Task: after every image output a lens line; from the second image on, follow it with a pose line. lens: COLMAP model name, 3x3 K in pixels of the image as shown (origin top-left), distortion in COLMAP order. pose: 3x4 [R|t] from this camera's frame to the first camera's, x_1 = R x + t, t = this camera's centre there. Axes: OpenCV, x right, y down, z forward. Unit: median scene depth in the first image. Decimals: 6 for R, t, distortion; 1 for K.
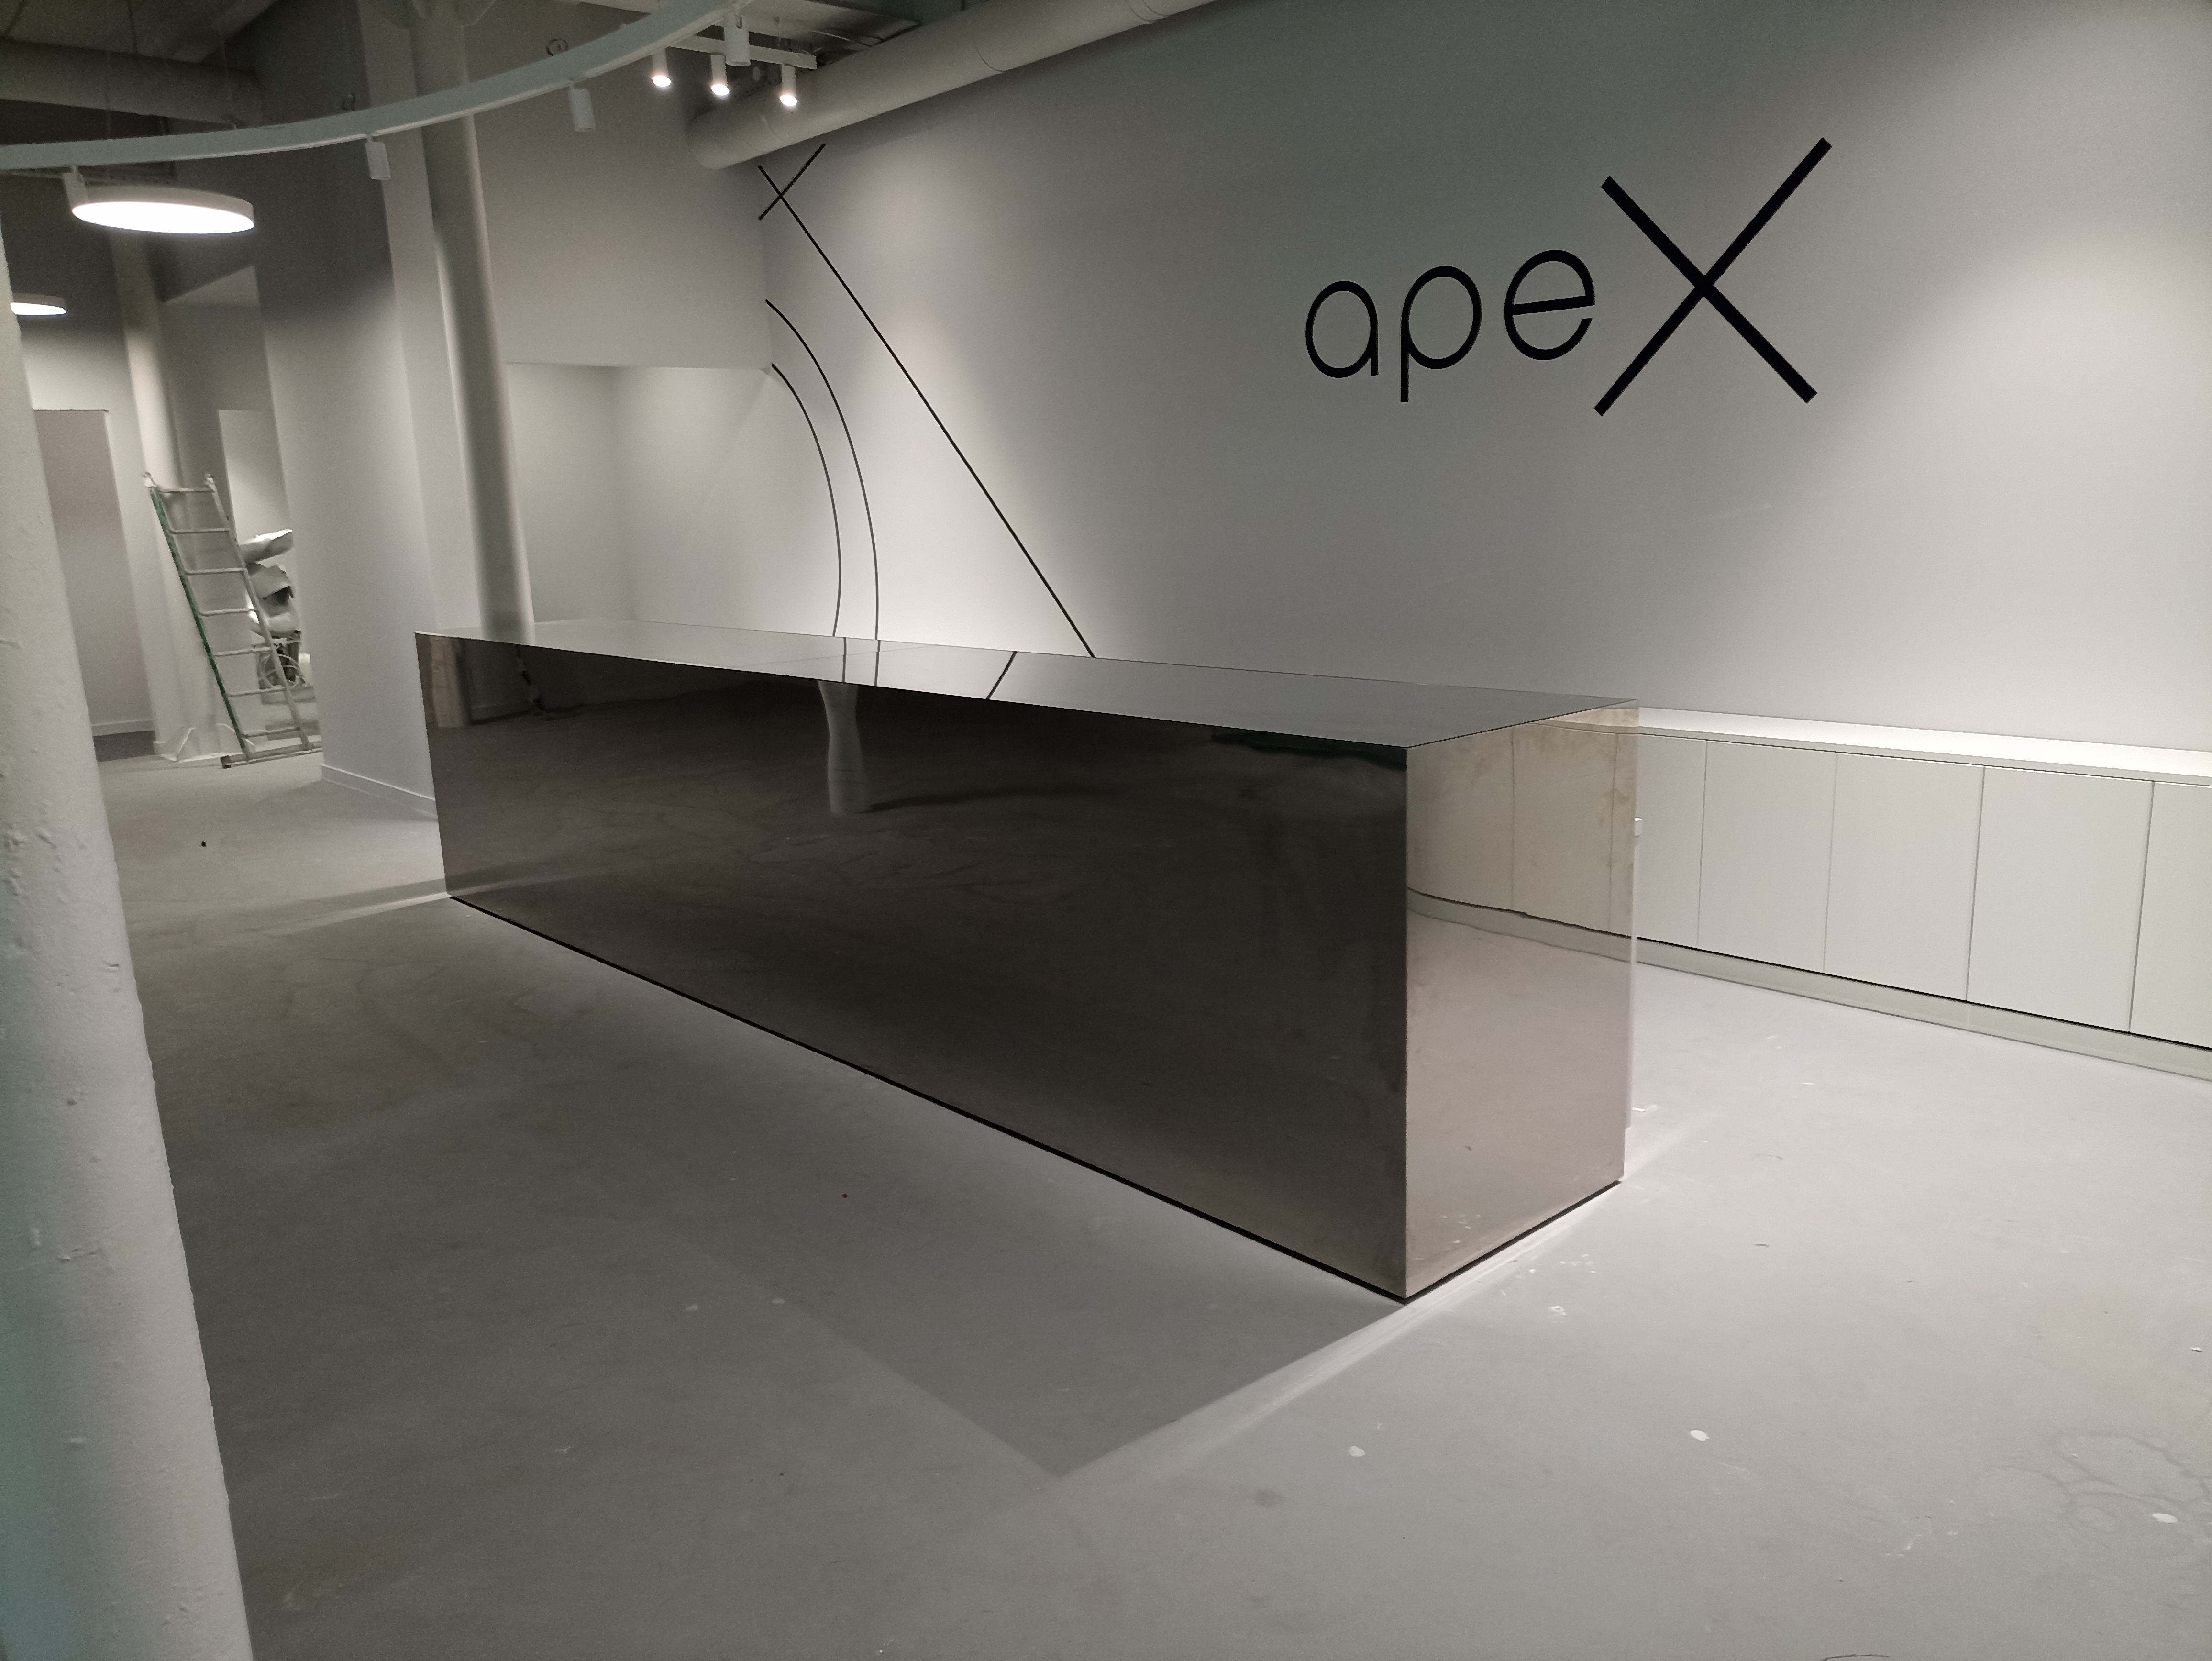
lens RADIAL K [[1611.9, 0, 1102.2], [0, 1611.9, 837.0], [0, 0, 1]] dist [0.027081, -0.013457]
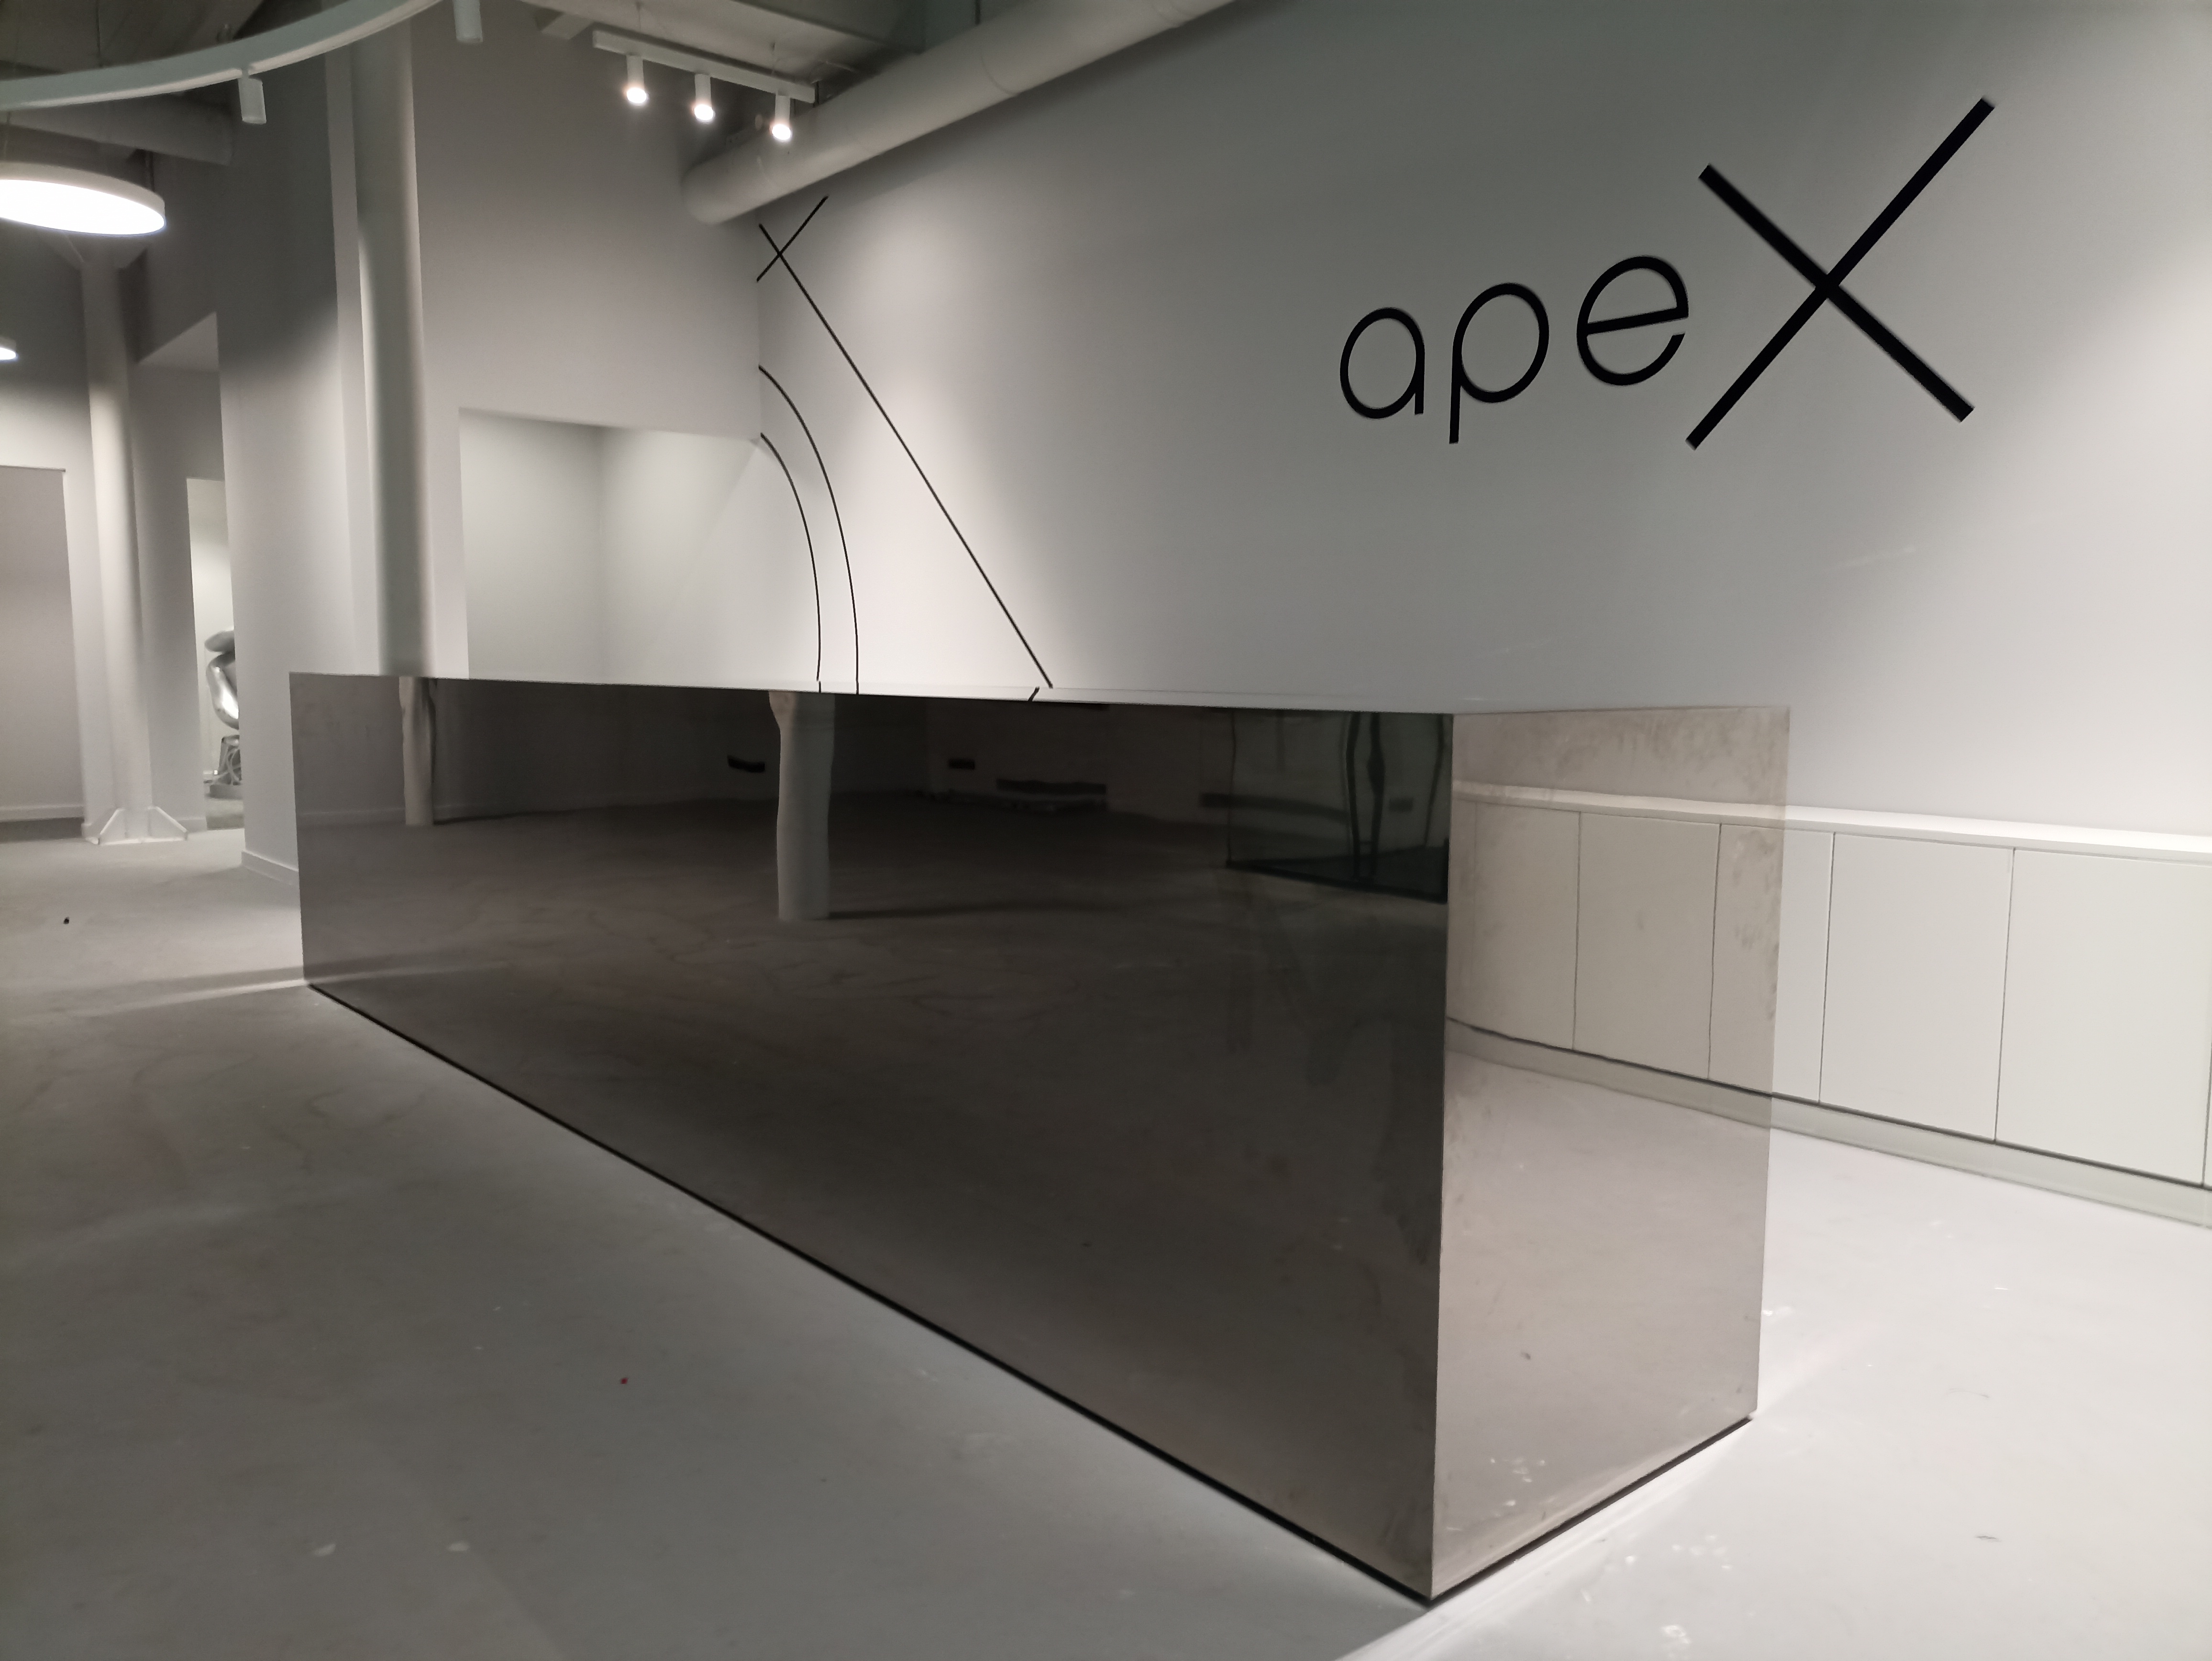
lens RADIAL K [[1611.9, 0, 1092.3], [0, 1611.9, 840.7], [0, 0, 1]] dist [0.027081, -0.013457]
pose [[0.998638, 0.042069, -0.030873, 0.034826], [-0.044981, 0.993909, -0.100608, 0.033924], [0.026453, 0.101860, 0.994447, 0.186948]]
